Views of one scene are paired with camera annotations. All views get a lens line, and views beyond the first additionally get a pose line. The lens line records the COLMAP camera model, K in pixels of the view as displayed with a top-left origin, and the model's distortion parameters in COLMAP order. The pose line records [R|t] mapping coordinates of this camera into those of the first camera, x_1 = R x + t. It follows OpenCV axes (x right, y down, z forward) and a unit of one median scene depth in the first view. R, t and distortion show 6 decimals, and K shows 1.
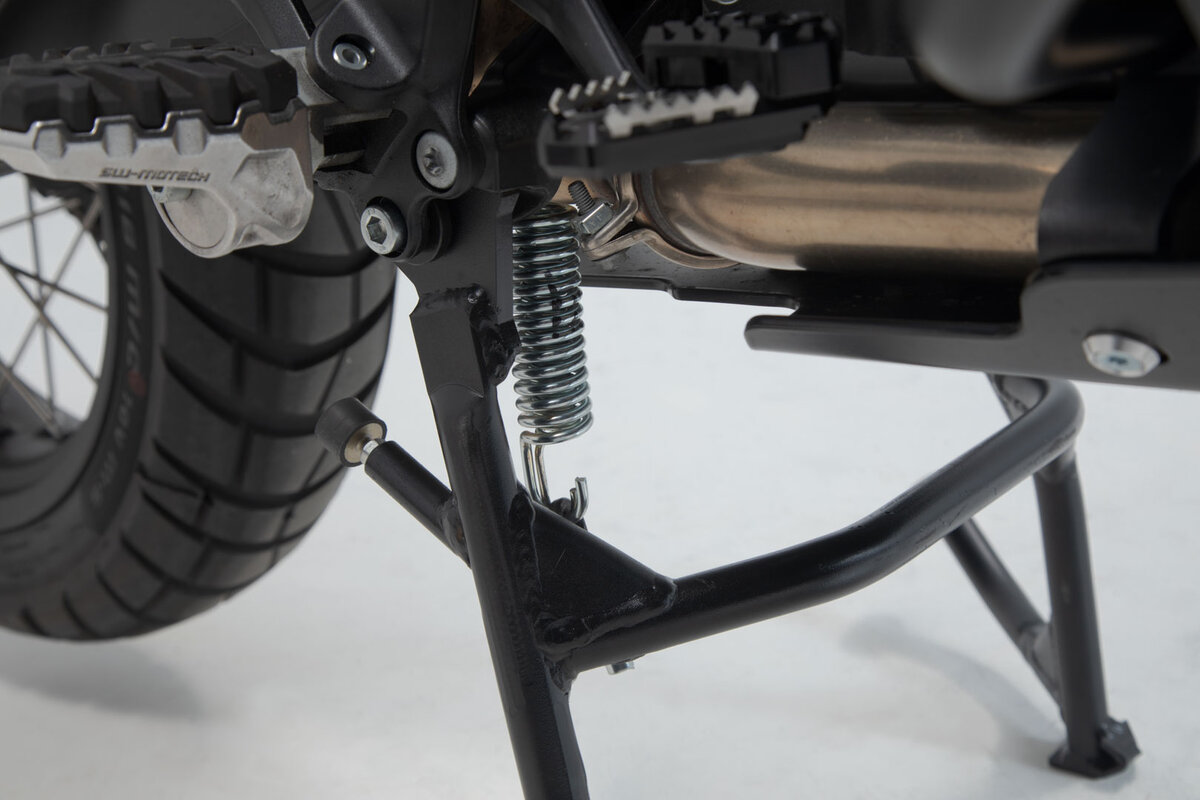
lens RADIAL K [[1685.1, 0, 600.0], [0, 1685.1, 400.0], [0, 0, 1]] dist [0.109950, 0.003249]
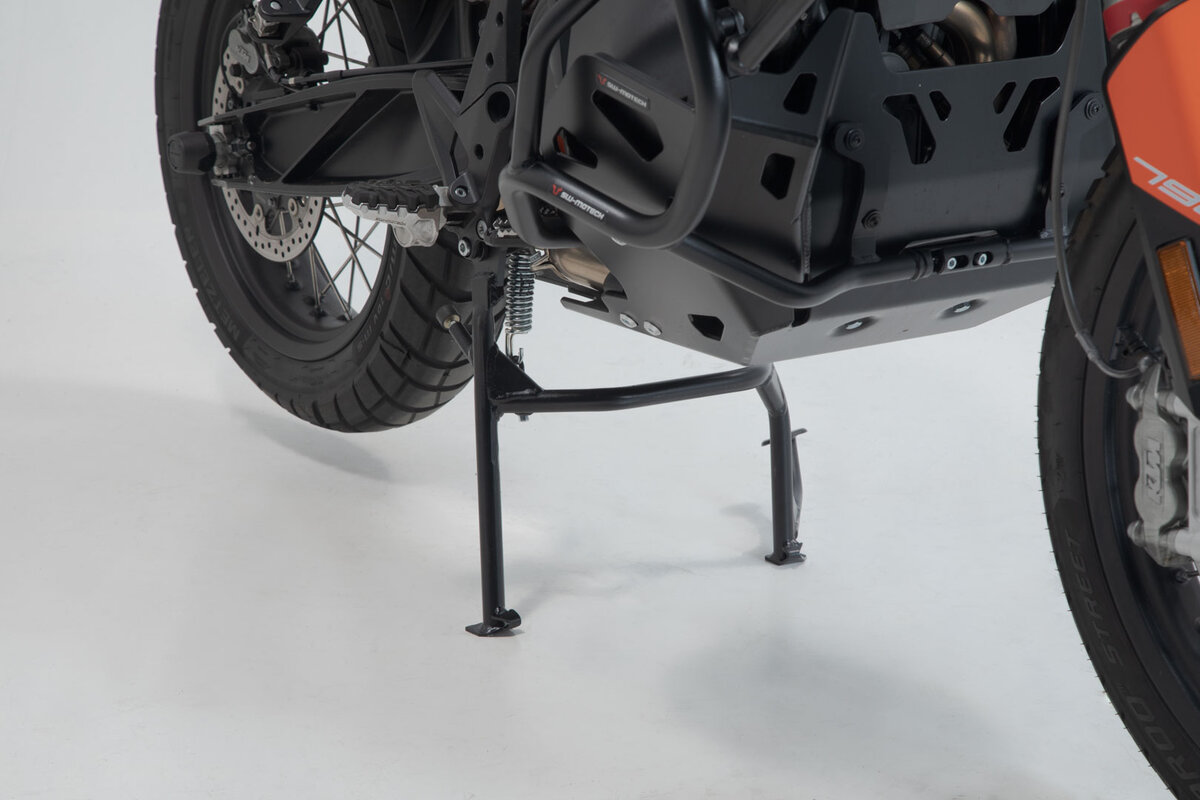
lens RADIAL K [[2540.1, 0, 600.0], [0, 2540.1, 400.0], [0, 0, 1]] dist [0.236440, -0.057199]
pose [[0.957229, 0.198111, -0.210866, 1.017412], [-0.205166, 0.978655, -0.011899, 0.153845], [0.204008, 0.054652, 0.977443, -3.074087]]
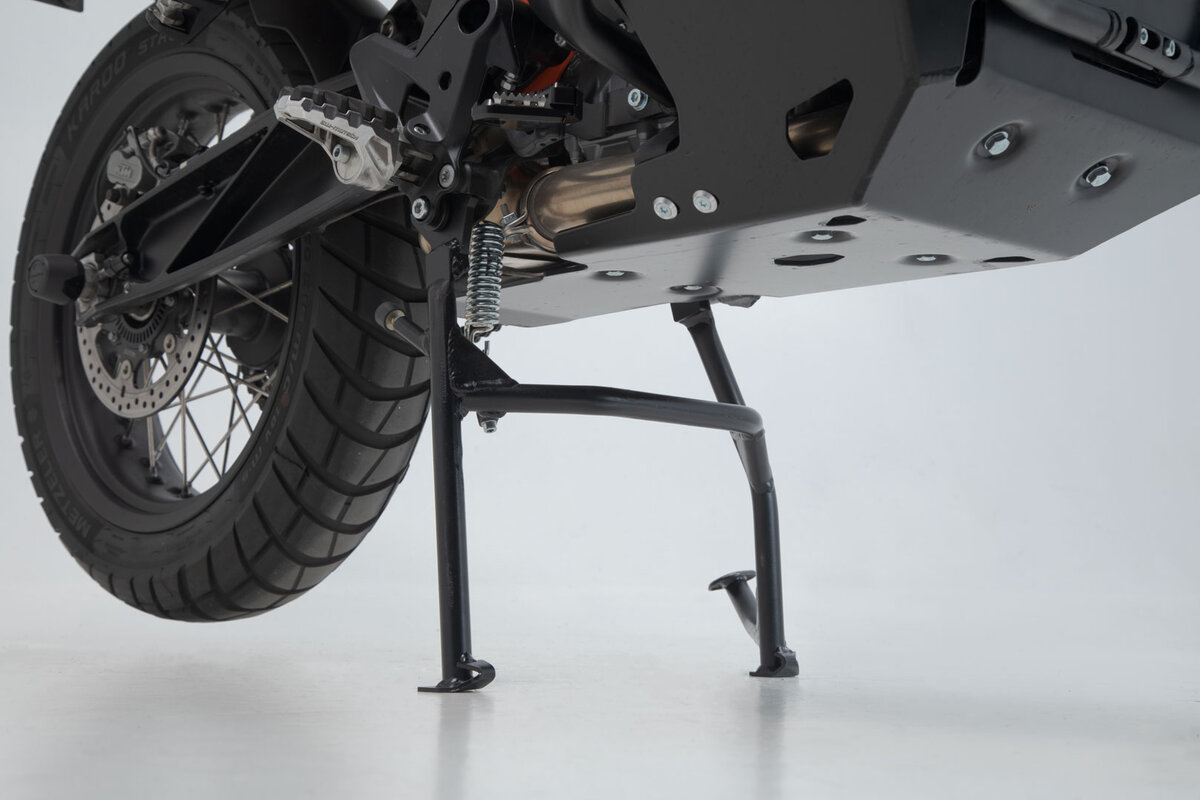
lens RADIAL K [[1685.1, 0, 600.0], [0, 1685.1, 400.0], [0, 0, 1]] dist [0.109950, 0.003249]
pose [[0.986252, 0.132475, -0.098779, 0.366399], [-0.160587, 0.909323, -0.383854, 0.951666], [0.038971, 0.394439, 0.918095, -1.004355]]
